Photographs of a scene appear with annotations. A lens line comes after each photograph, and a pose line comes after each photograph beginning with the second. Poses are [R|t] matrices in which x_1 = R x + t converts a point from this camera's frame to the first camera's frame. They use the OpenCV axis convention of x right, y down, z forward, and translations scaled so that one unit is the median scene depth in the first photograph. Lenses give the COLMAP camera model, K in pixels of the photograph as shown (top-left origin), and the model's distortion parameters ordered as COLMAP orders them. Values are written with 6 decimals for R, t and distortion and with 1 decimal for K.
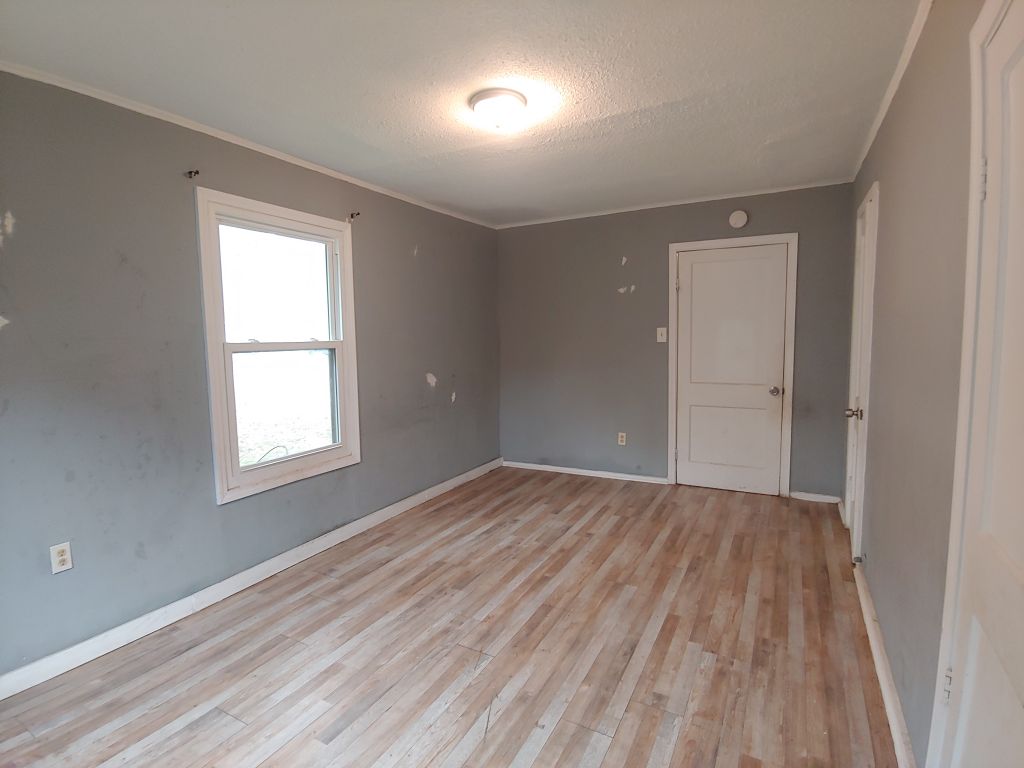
lens RADIAL K [[515.5, 0, 510.6], [0, 515.5, 379.5], [0, 0, 1]] dist [0.002842, 0.000116]
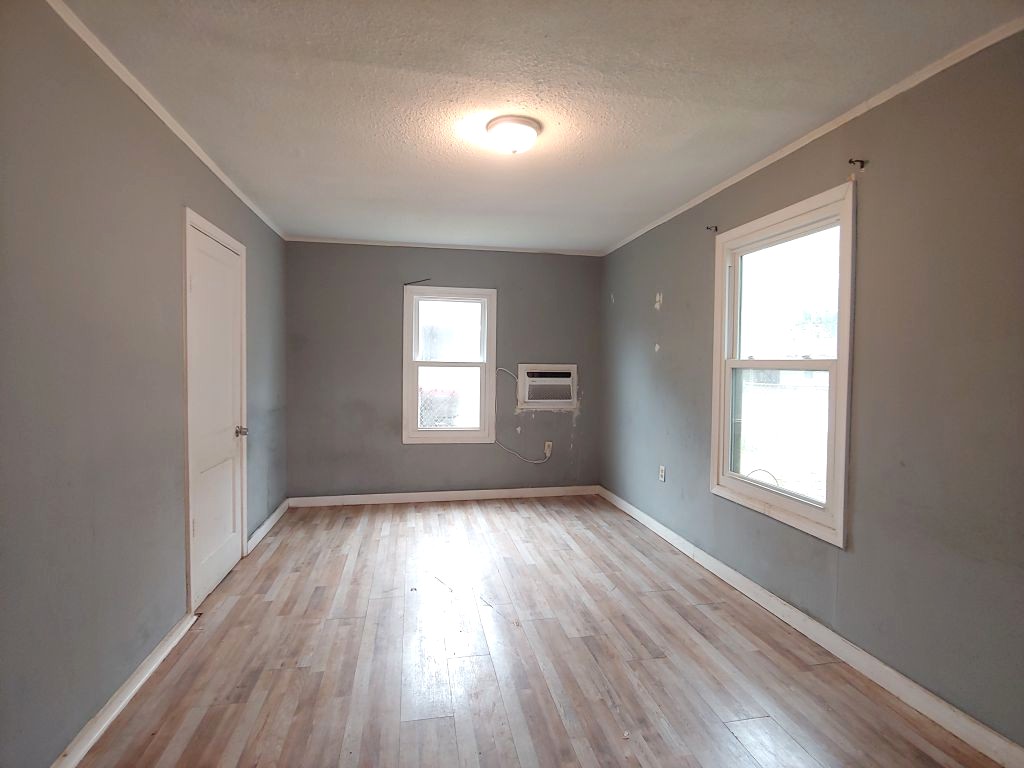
lens RADIAL K [[515.5, 0, 510.6], [0, 515.5, 379.5], [0, 0, 1]] dist [0.002842, 0.000116]
pose [[-0.770079, 0.030320, -0.637228, 0.571410], [-0.050196, 0.992893, 0.107905, -0.129420], [0.635971, 0.115081, -0.763084, 1.604027]]
